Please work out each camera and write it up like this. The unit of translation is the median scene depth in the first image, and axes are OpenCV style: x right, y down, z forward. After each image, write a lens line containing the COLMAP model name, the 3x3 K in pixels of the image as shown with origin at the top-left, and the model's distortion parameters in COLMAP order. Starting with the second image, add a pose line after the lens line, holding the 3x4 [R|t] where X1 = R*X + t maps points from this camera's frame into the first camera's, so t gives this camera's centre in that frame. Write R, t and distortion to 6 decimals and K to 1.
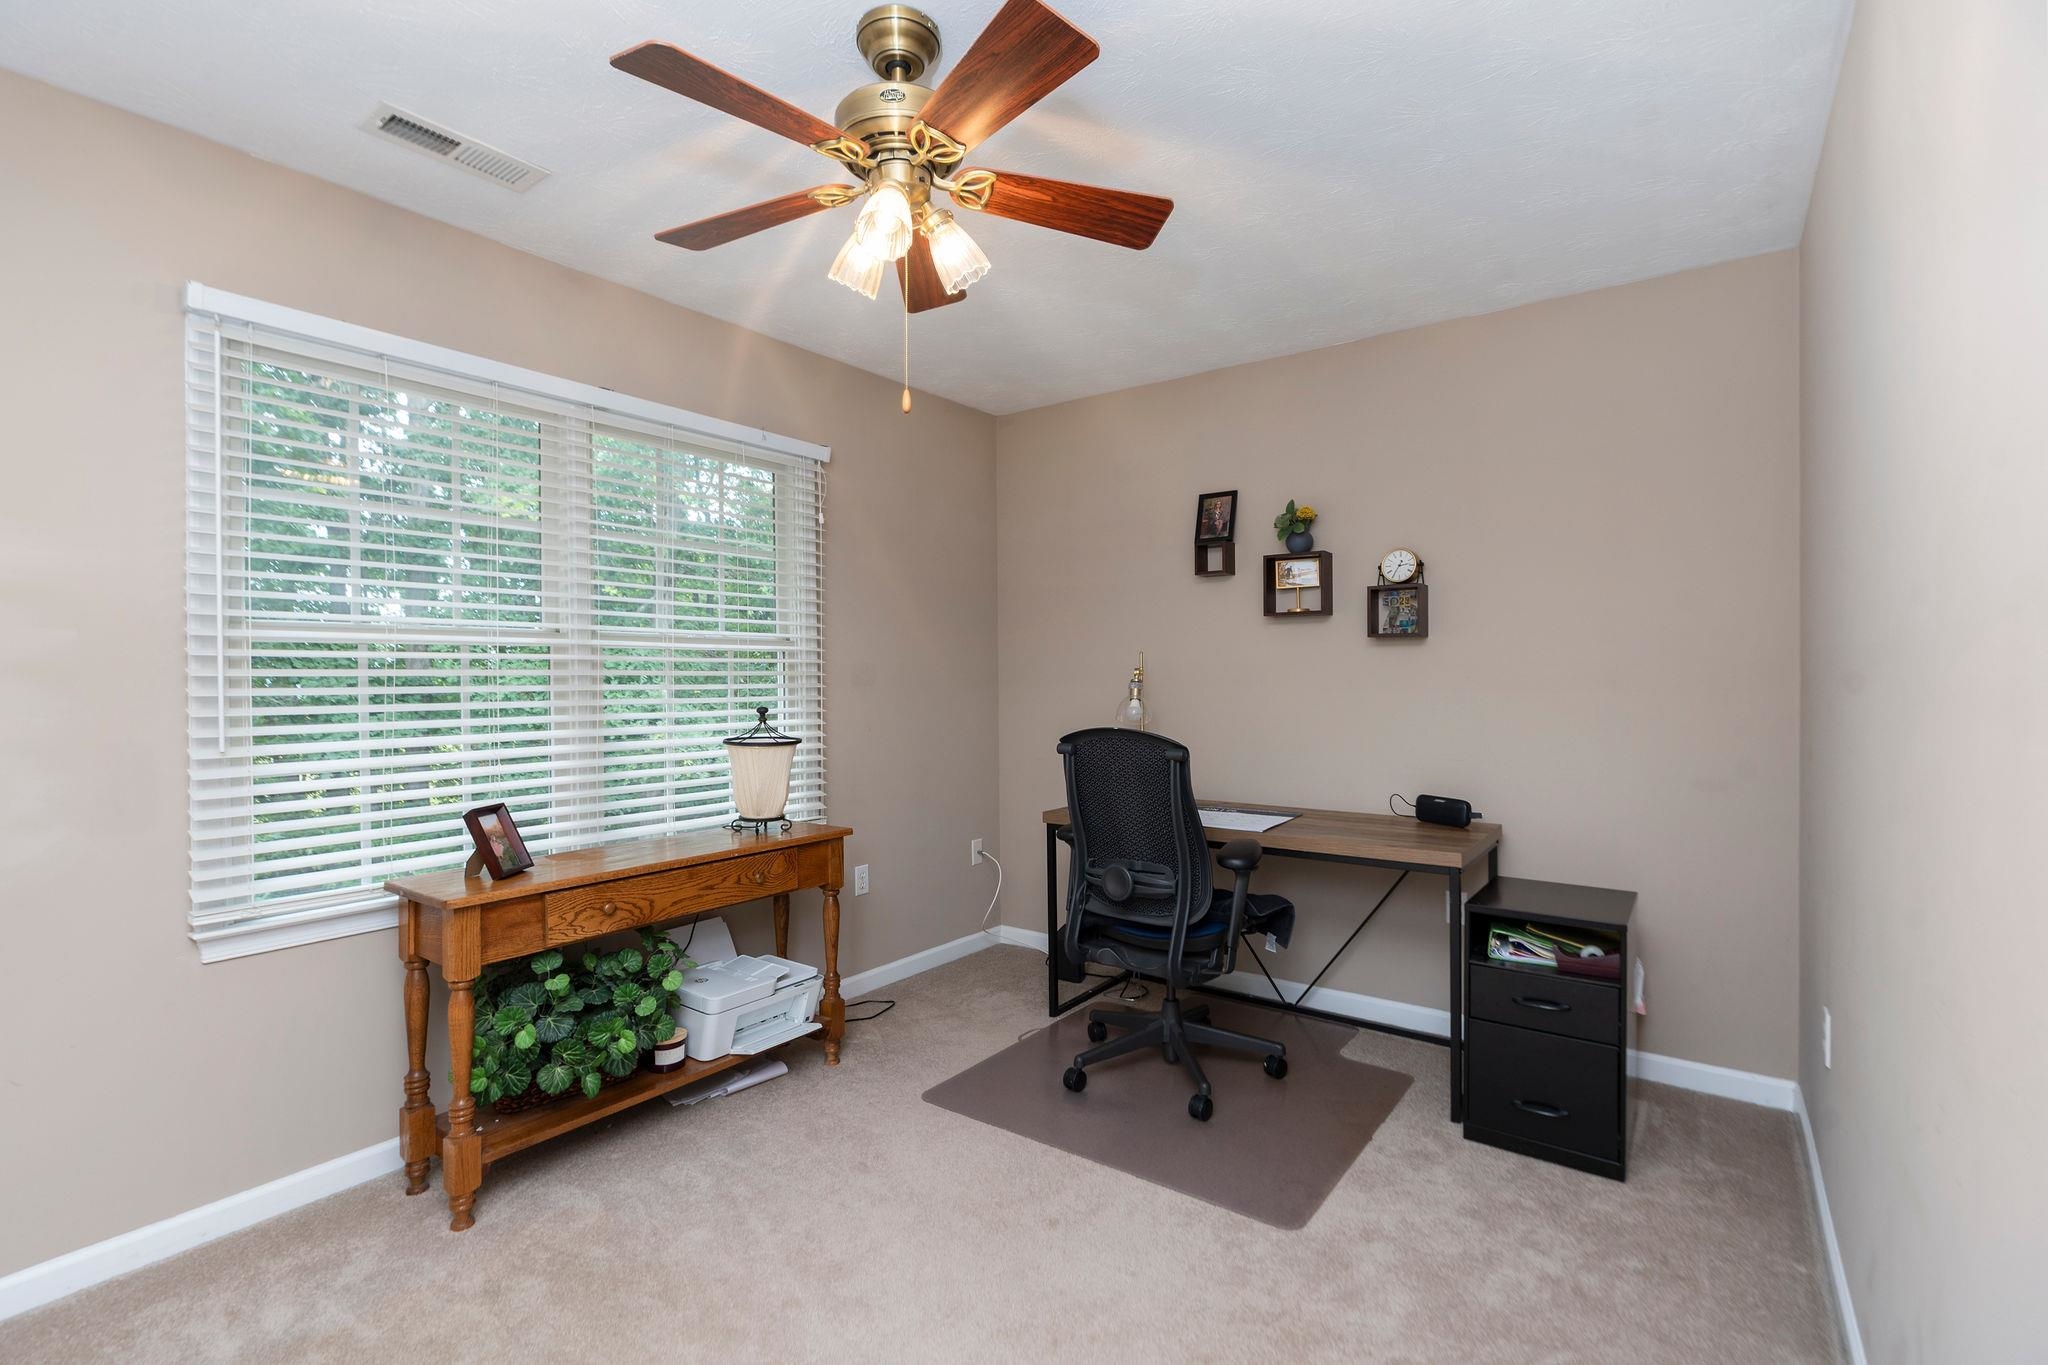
lens RADIAL K [[937.1, 0, 1024.6], [0, 937.1, 687.7], [0, 0, 1]] dist [-0.003056, -0.000201]
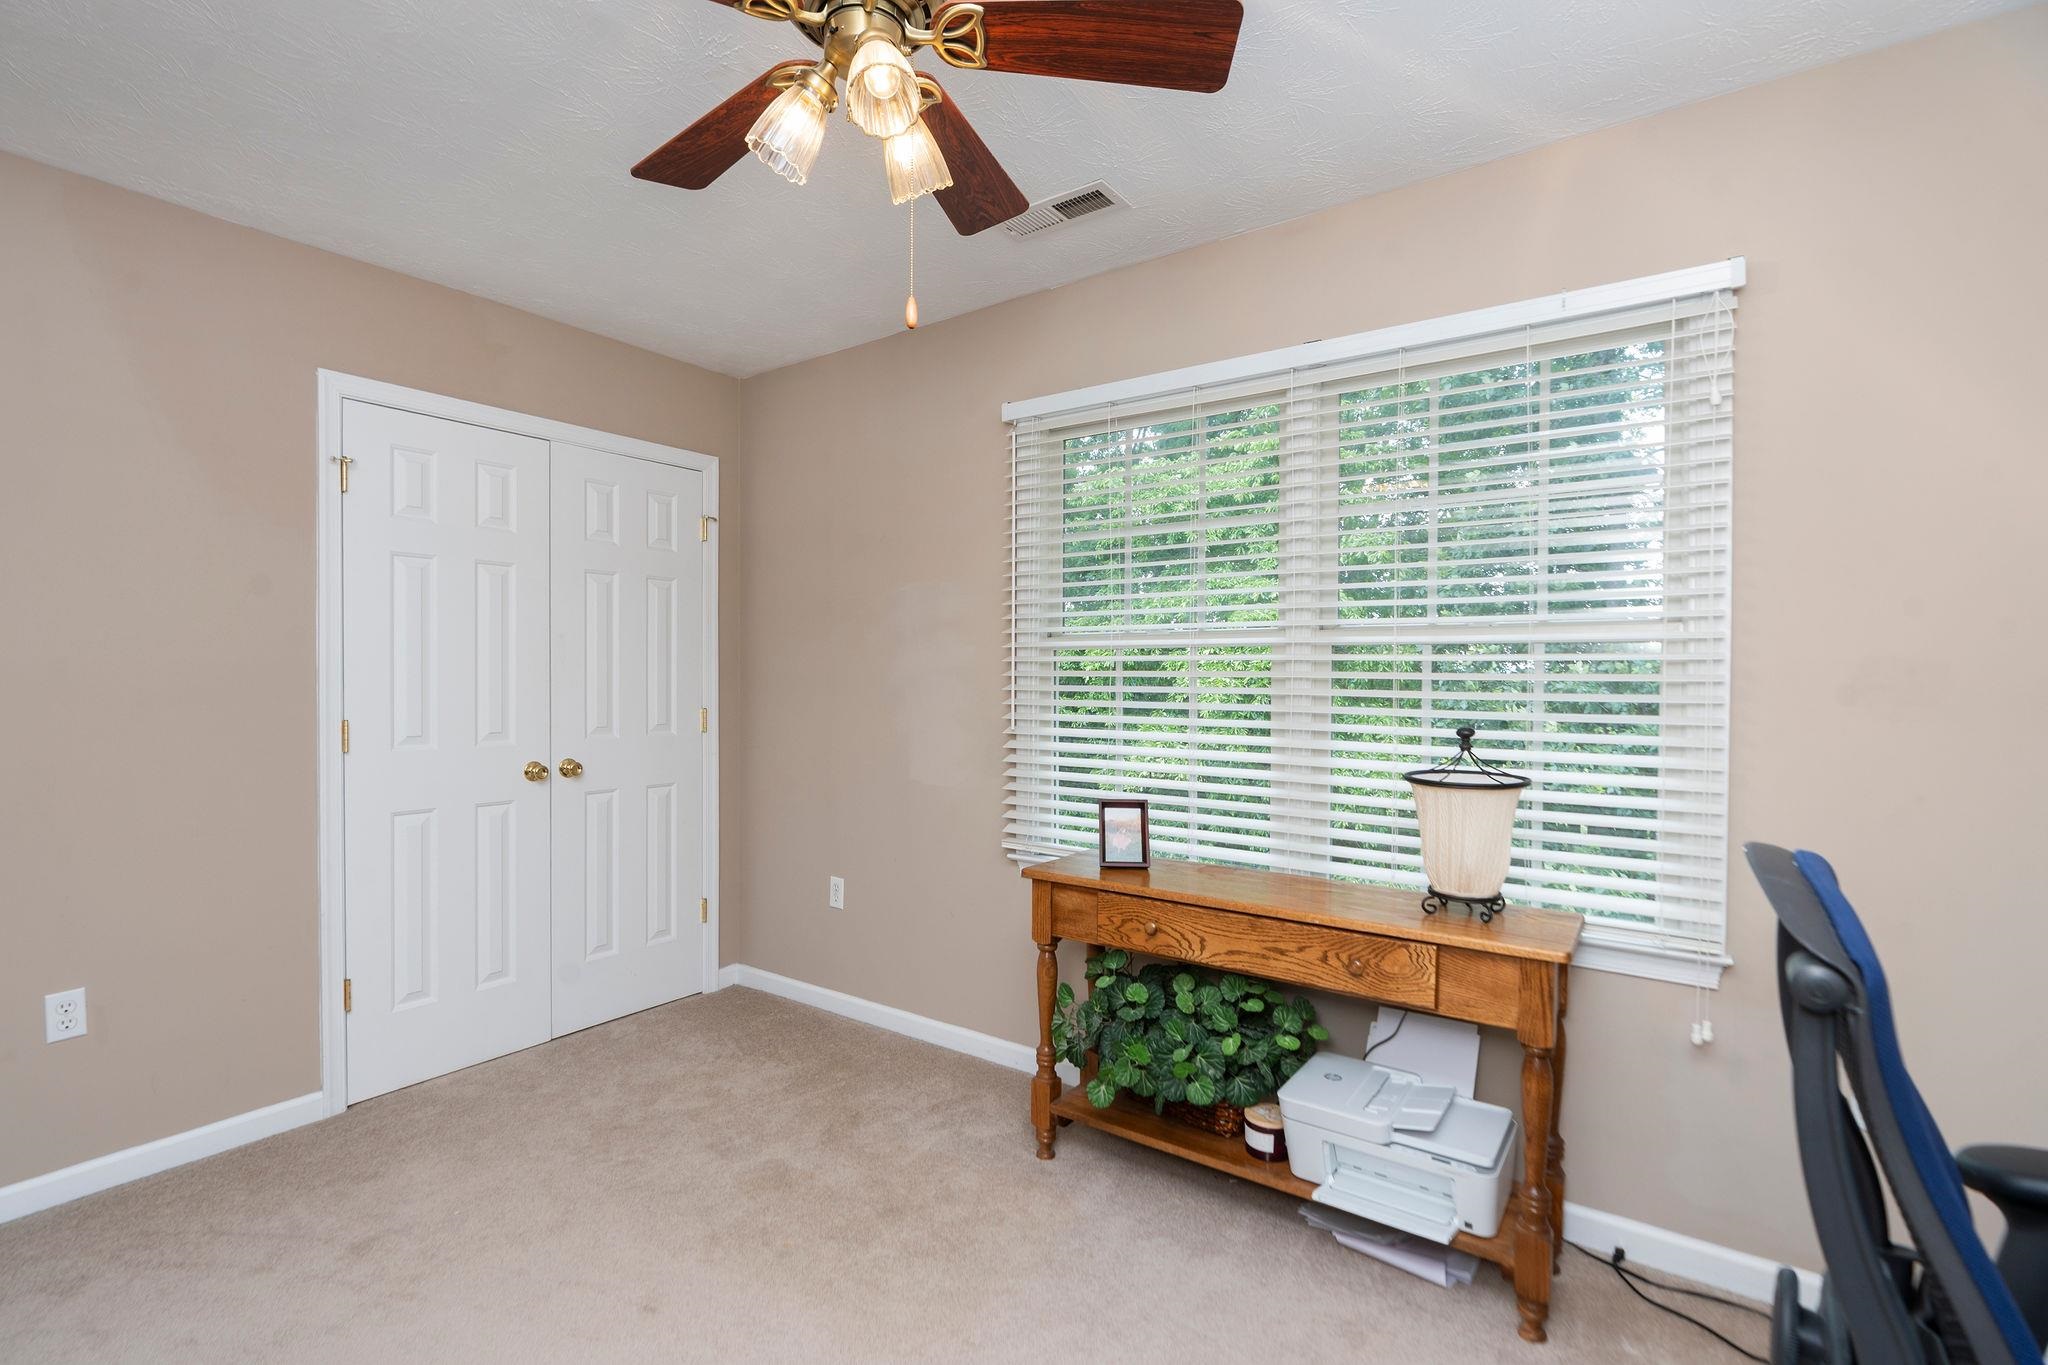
lens RADIAL K [[937.1, 0, 1024.6], [0, 937.1, 687.7], [0, 0, 1]] dist [-0.003056, -0.000201]
pose [[0.002915, 0.023167, -0.999727, 0.389042], [-0.015073, 0.999619, 0.023121, -0.018334], [0.999882, 0.015002, 0.003263, 0.695875]]
